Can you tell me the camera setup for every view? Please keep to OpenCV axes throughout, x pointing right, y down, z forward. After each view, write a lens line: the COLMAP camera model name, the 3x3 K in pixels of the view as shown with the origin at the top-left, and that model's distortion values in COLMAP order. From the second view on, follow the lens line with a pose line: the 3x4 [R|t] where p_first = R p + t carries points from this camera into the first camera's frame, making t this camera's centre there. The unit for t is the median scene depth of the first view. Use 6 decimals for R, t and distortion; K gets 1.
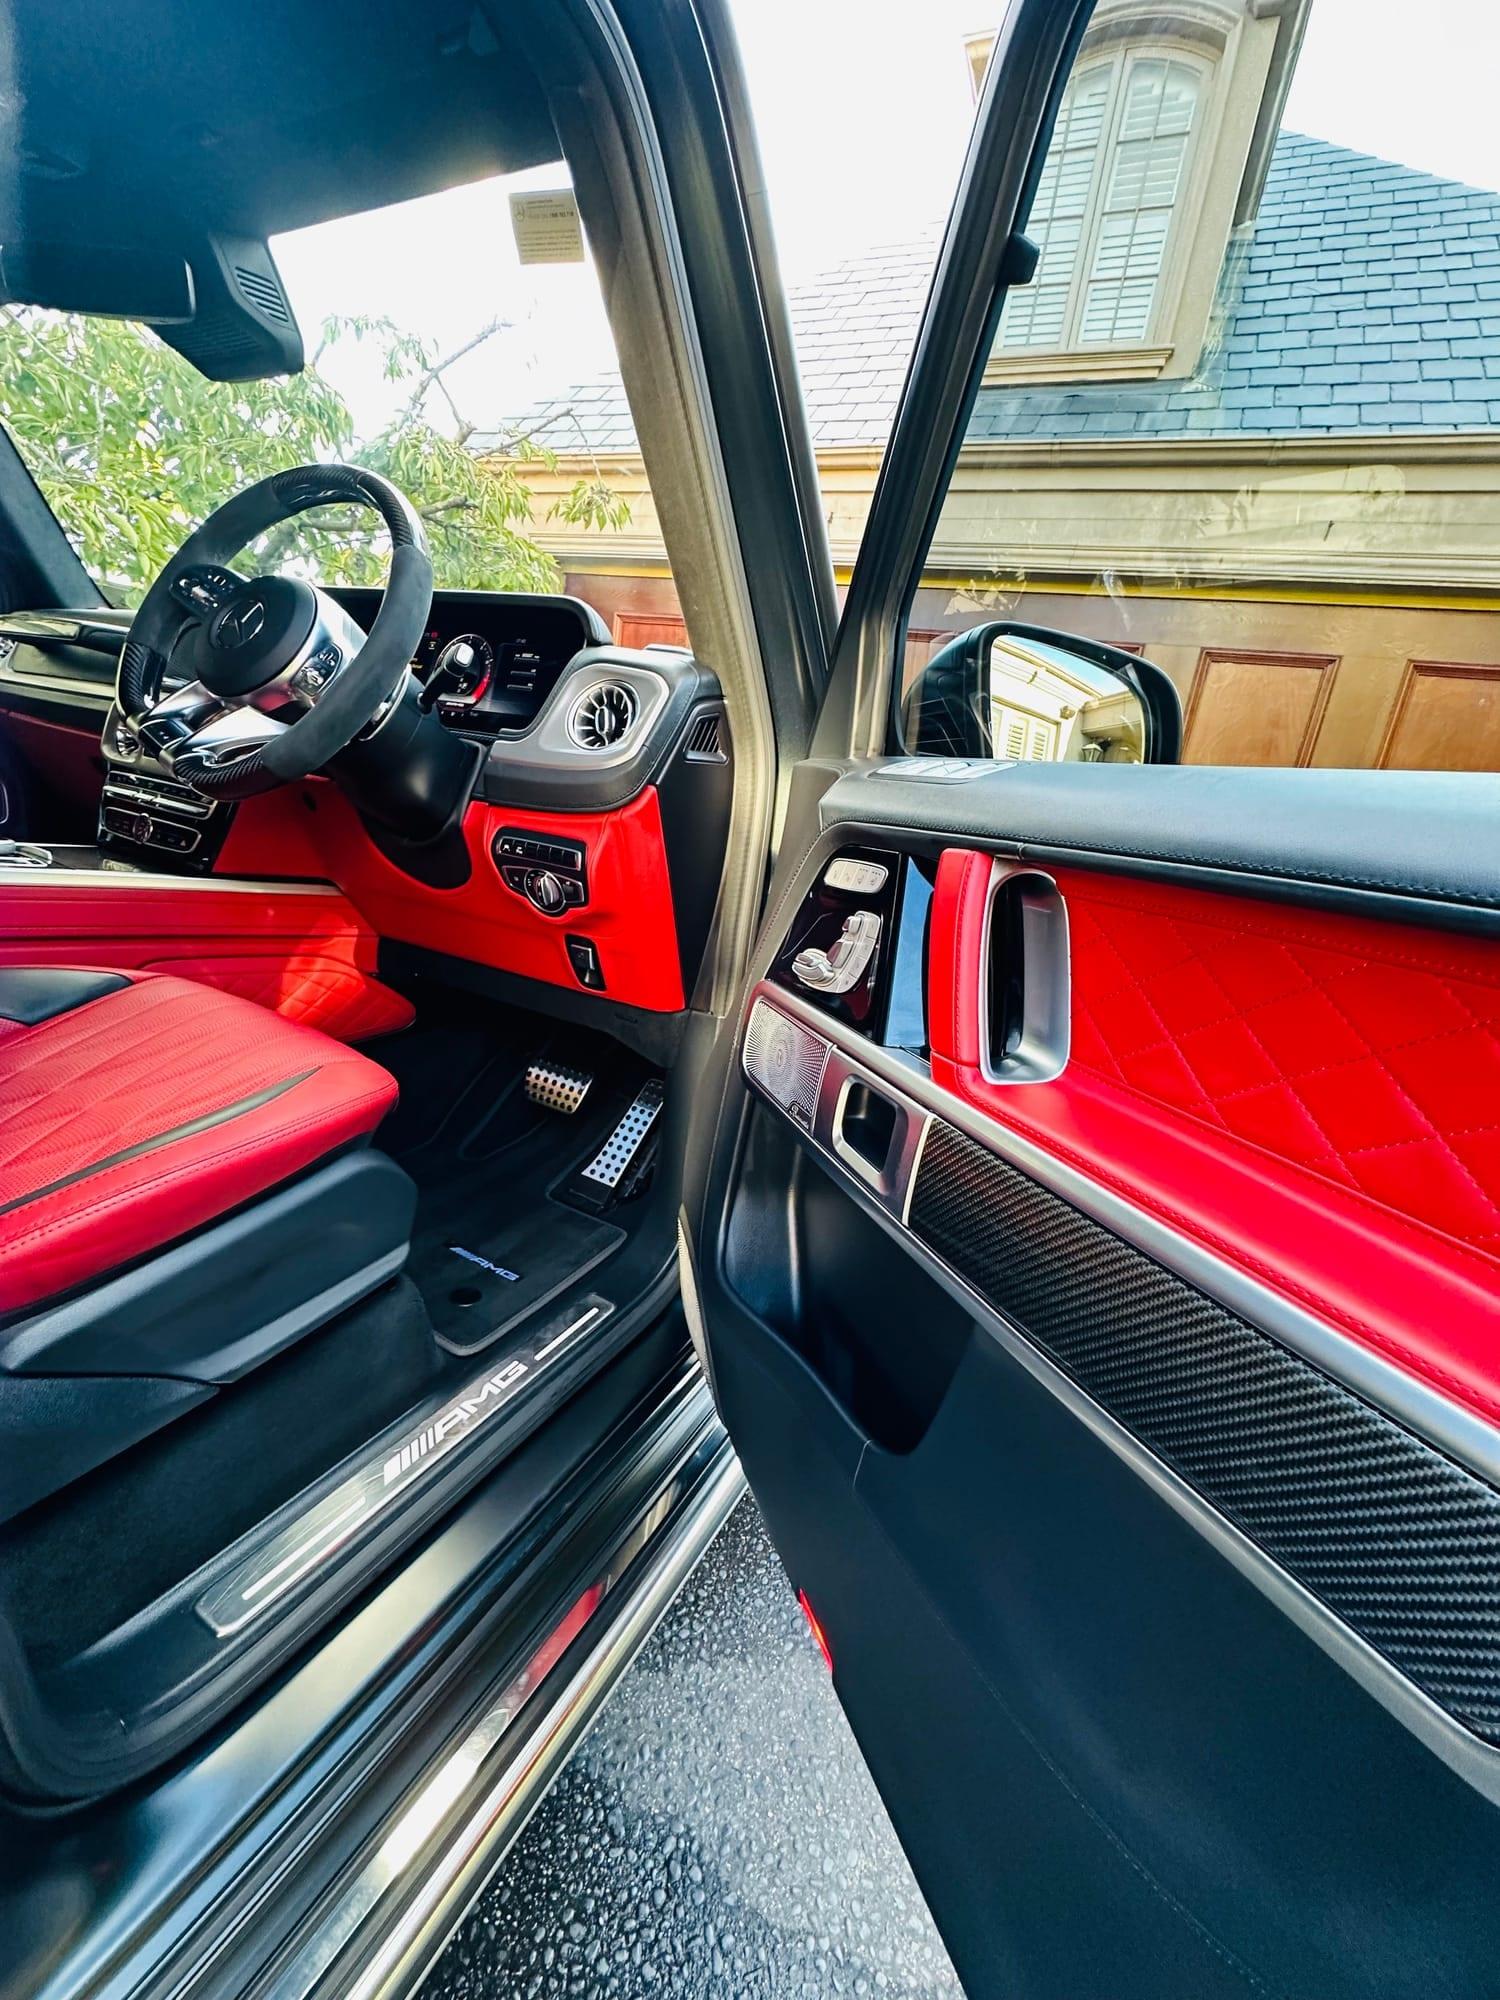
lens RADIAL K [[797.1, 0, 748.3], [0, 797.1, 1001.7], [0, 0, 1]] dist [-0.001147, 0.000158]
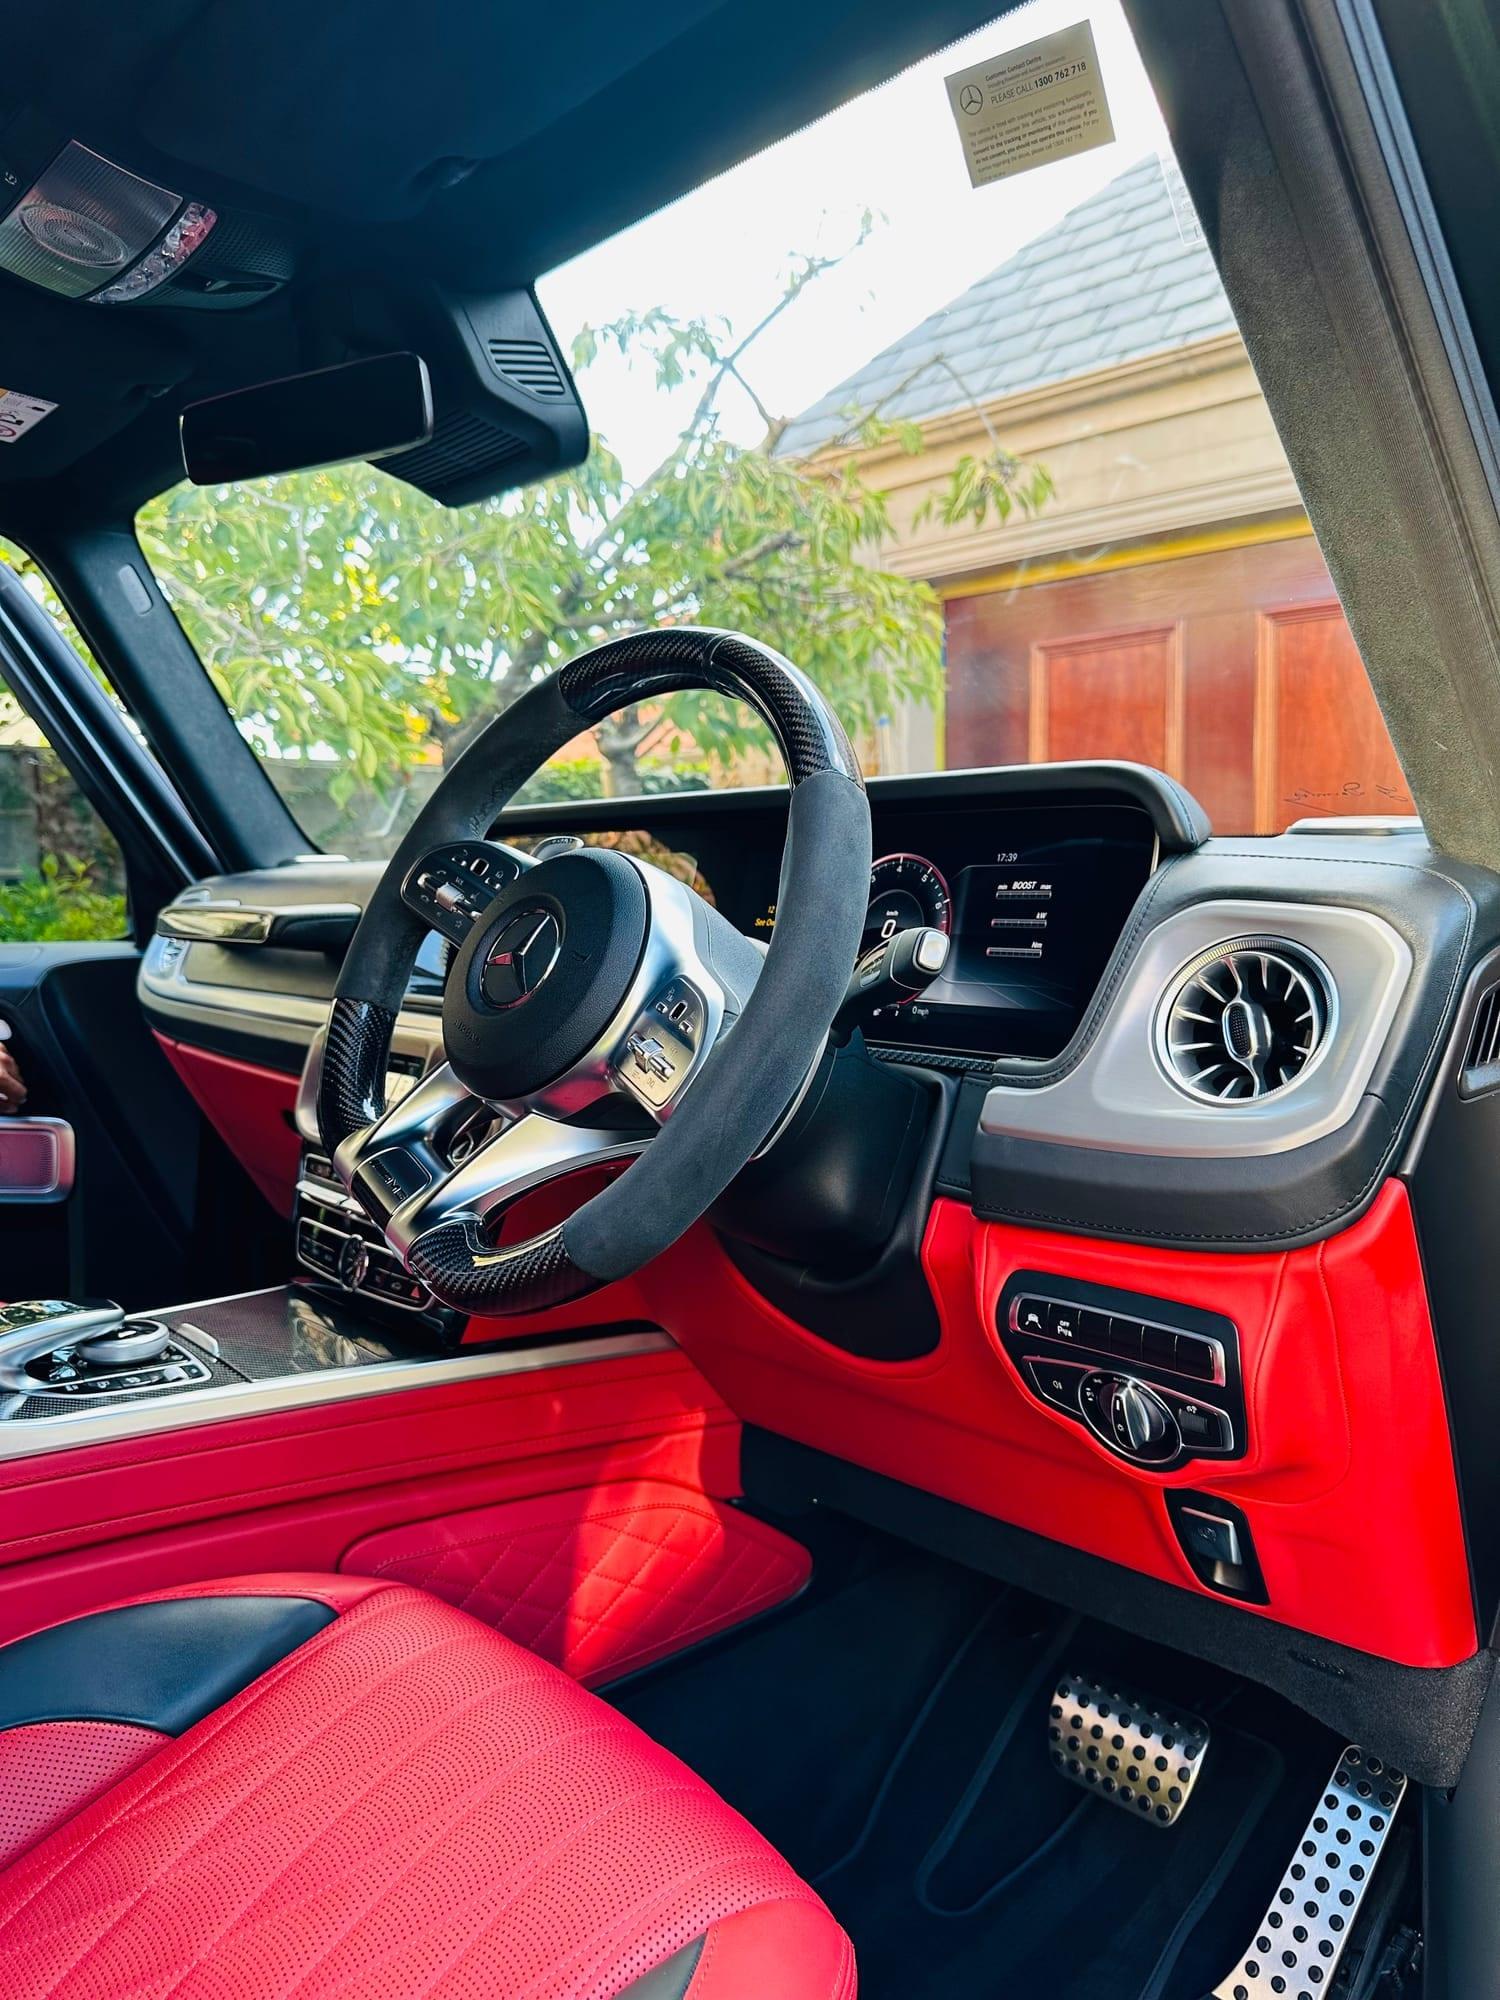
lens RADIAL K [[1432.6, 0, 750.0], [0, 1432.6, 1000.0], [0, 0, 1]] dist [0.065377, -0.093624]
pose [[0.927168, -0.122718, -0.353978, -0.130835], [0.048782, 0.976332, -0.210704, -0.188893], [0.371457, 0.178091, 0.911210, 0.159174]]
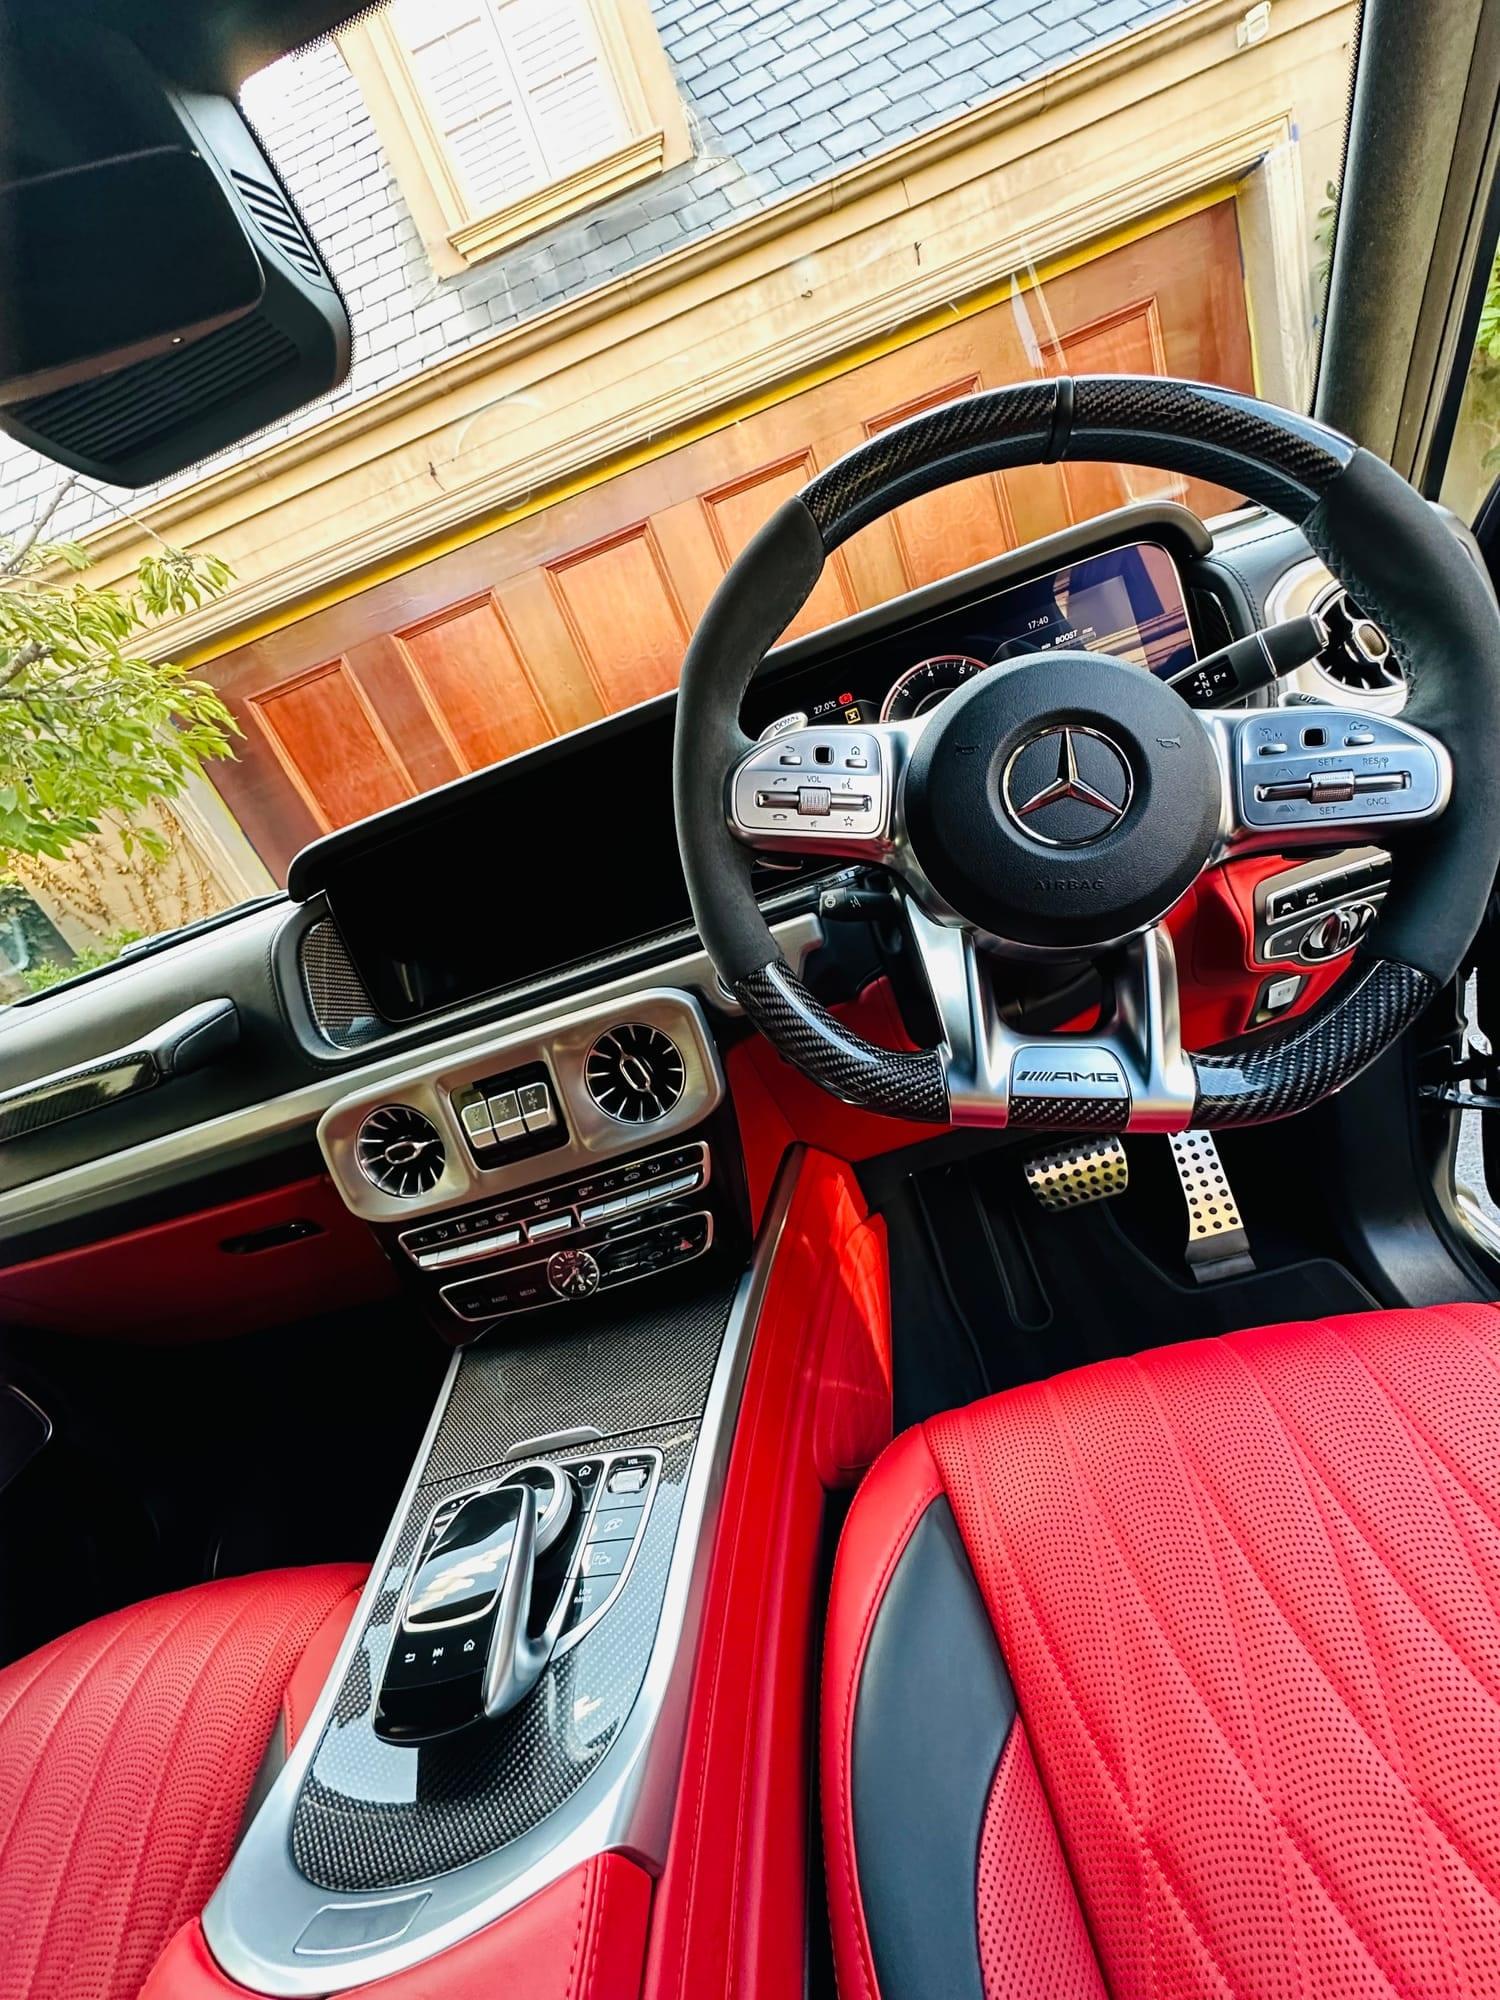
lens RADIAL K [[797.1, 0, 748.3], [0, 797.1, 1001.7], [0, 0, 1]] dist [-0.001147, 0.000158]
pose [[0.778288, -0.584014, 0.230642, -0.759566], [0.563376, 0.811683, 0.154202, -0.432406], [-0.277264, 0.009925, 0.960743, 0.480812]]
